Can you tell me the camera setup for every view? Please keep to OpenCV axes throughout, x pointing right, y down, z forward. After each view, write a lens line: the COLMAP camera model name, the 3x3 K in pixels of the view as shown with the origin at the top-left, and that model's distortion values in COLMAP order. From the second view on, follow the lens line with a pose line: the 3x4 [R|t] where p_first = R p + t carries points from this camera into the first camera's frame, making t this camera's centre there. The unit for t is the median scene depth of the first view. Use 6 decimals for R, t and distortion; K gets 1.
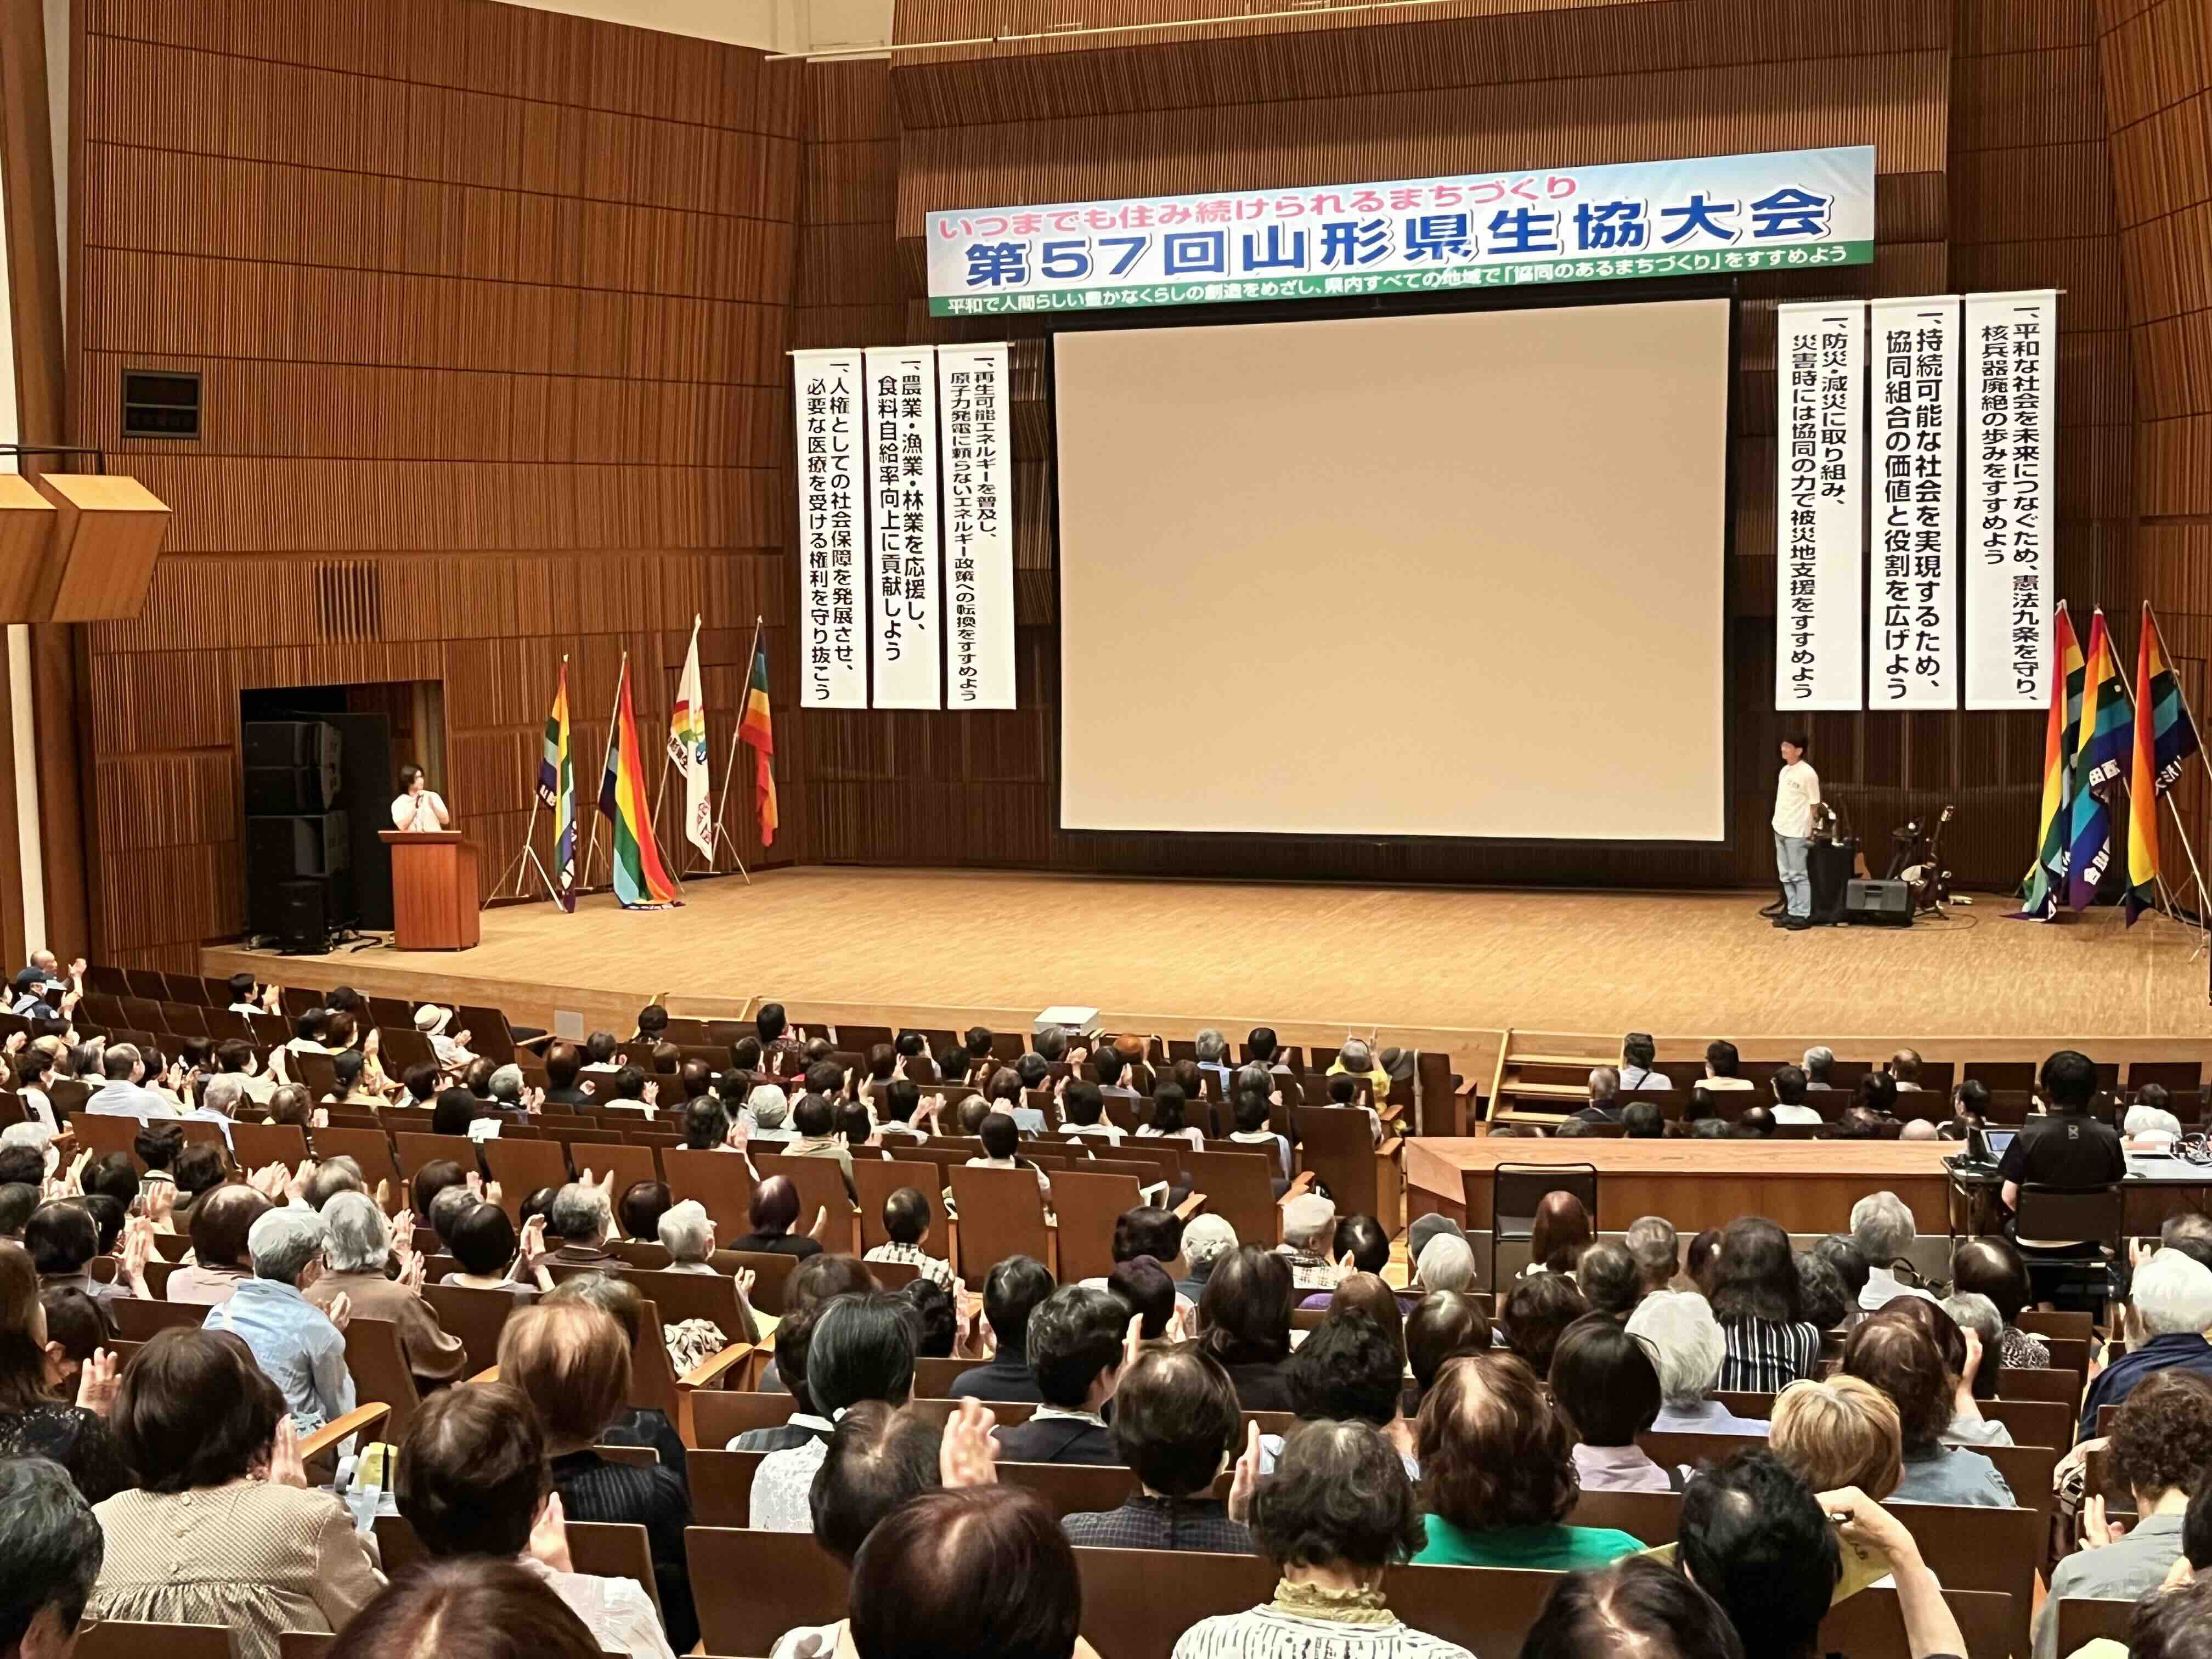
lens RADIAL K [[2772.5, 0, 1139.7], [0, 2772.5, 864.6], [0, 0, 1]] dist [0.015340, 0.000000]
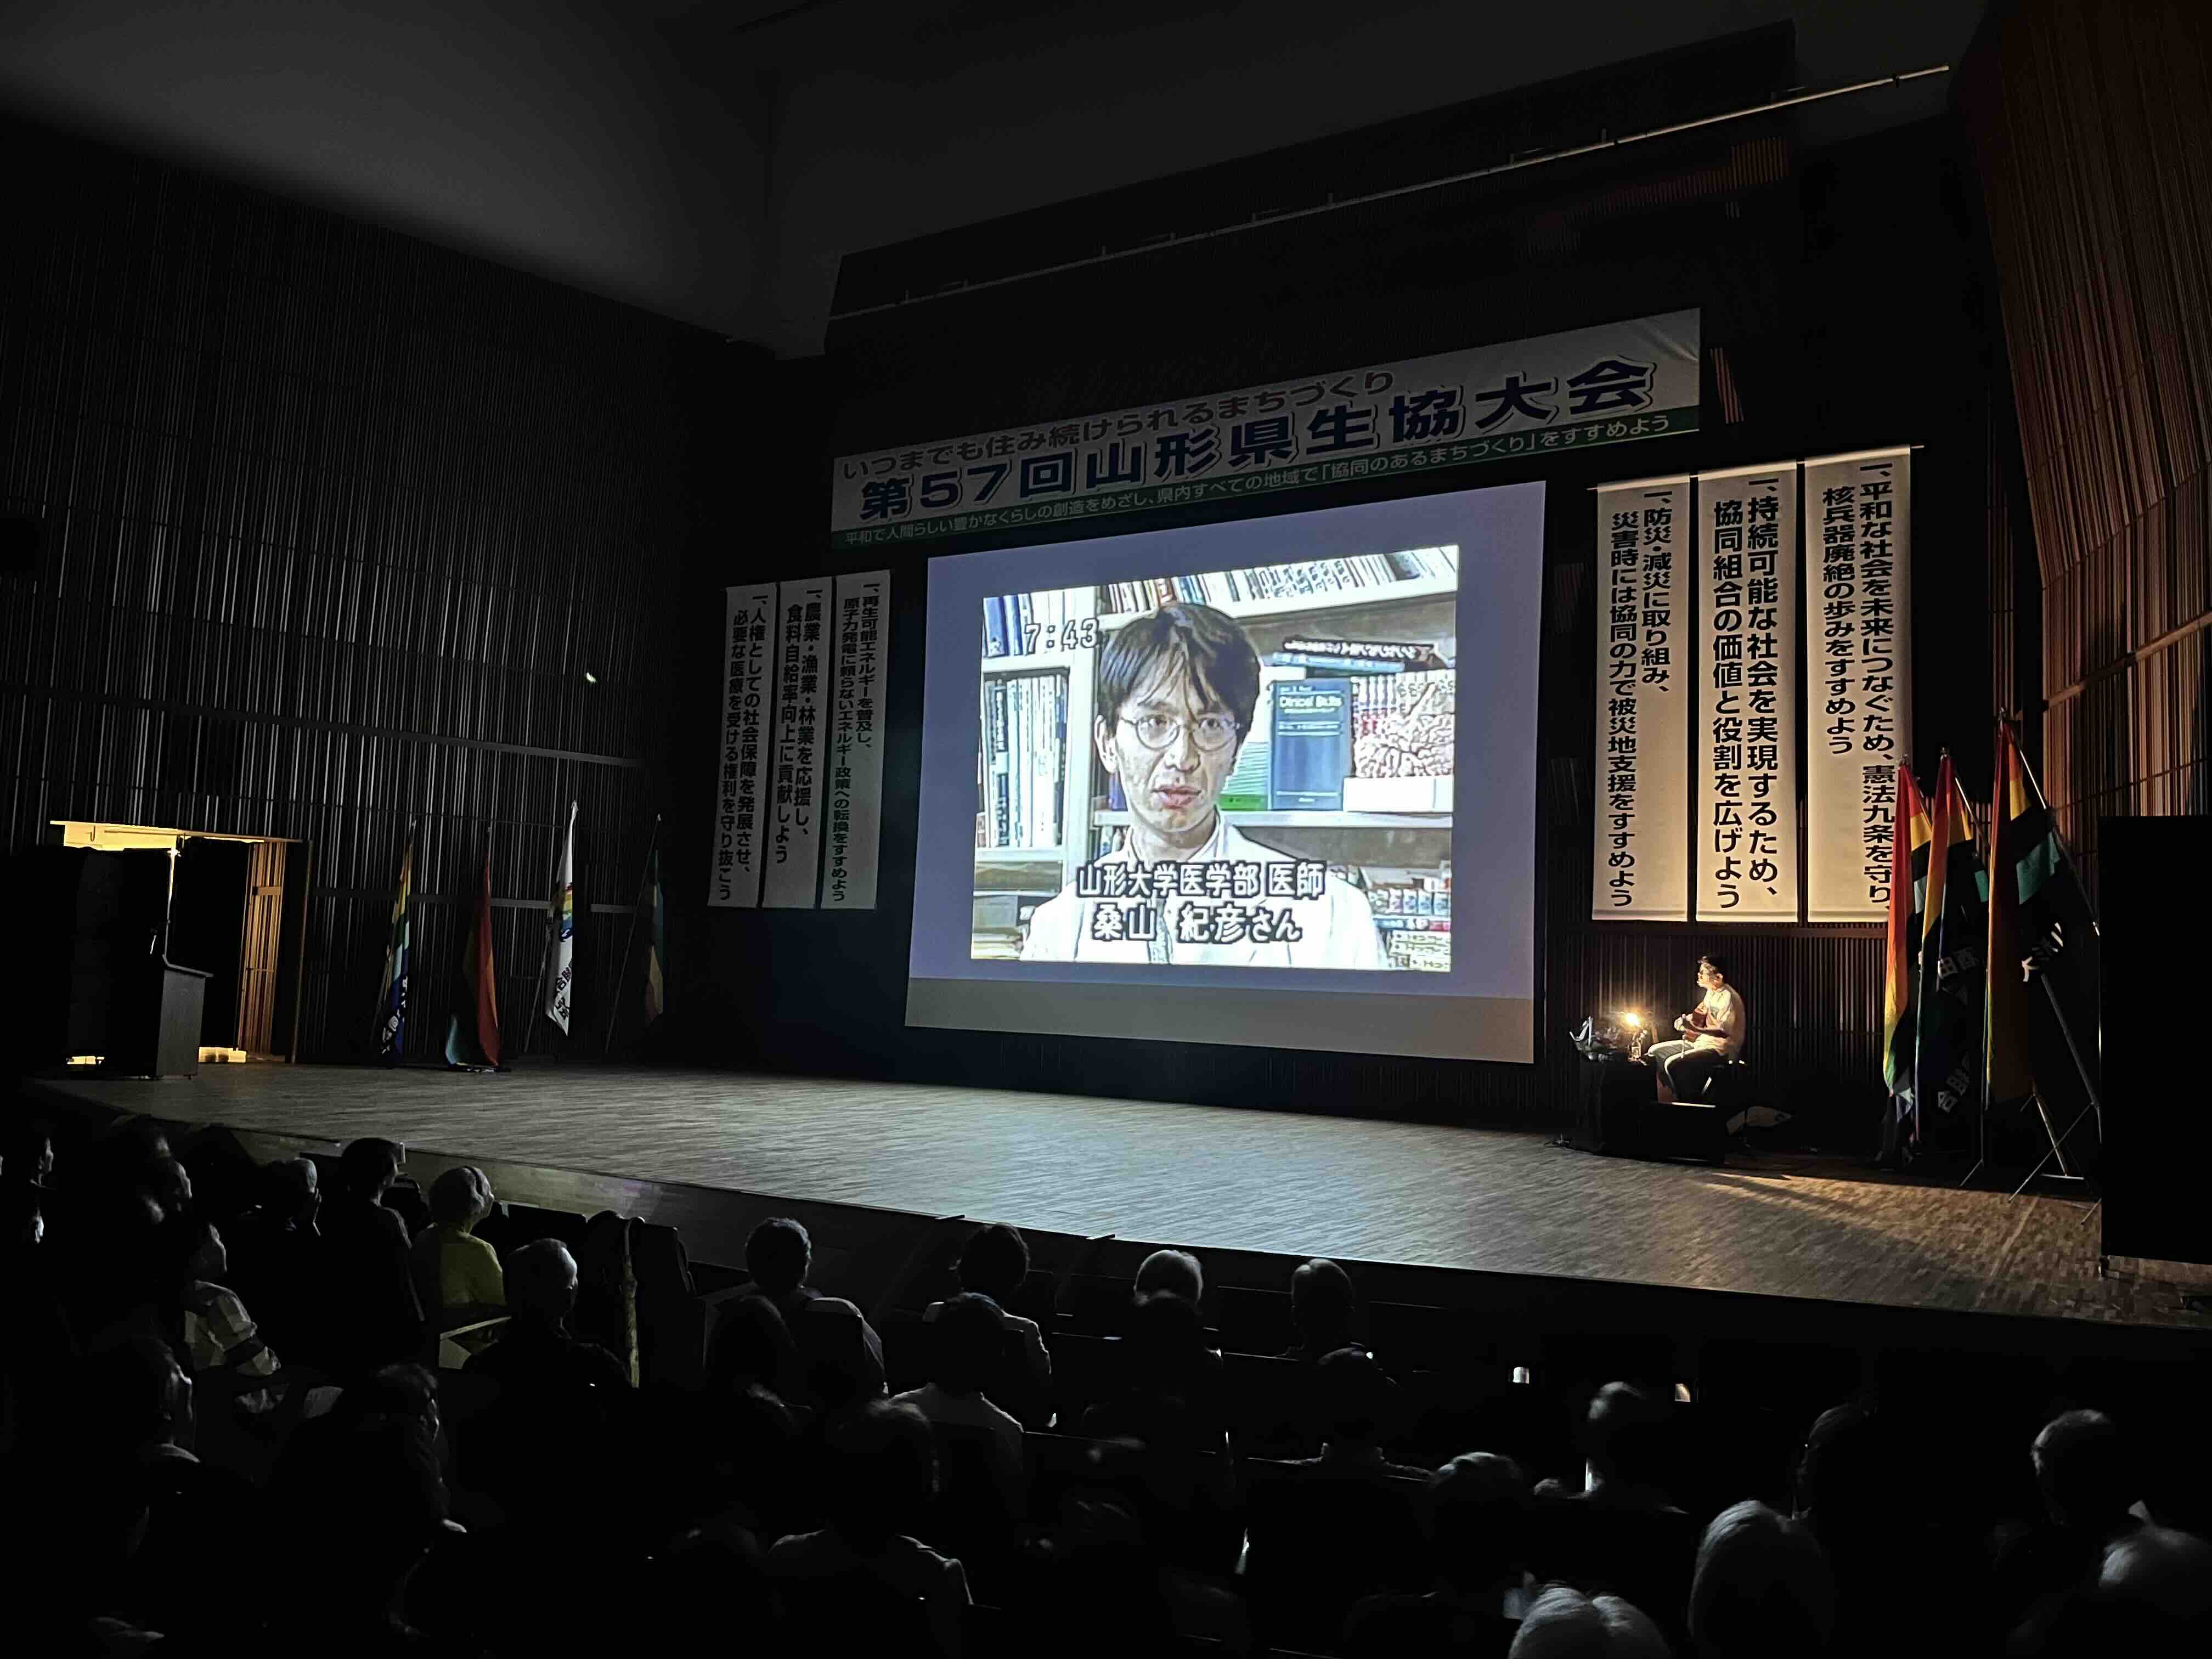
lens RADIAL K [[1681.6, 0, 1123.6], [0, 1681.6, 841.3], [0, 0, 1]] dist [0.006003, 0.023116]
pose [[0.980888, 0.032166, -0.191894, 0.186344], [-0.065033, 0.983720, -0.167530, 0.020453], [0.183382, 0.176808, 0.967011, 0.447778]]
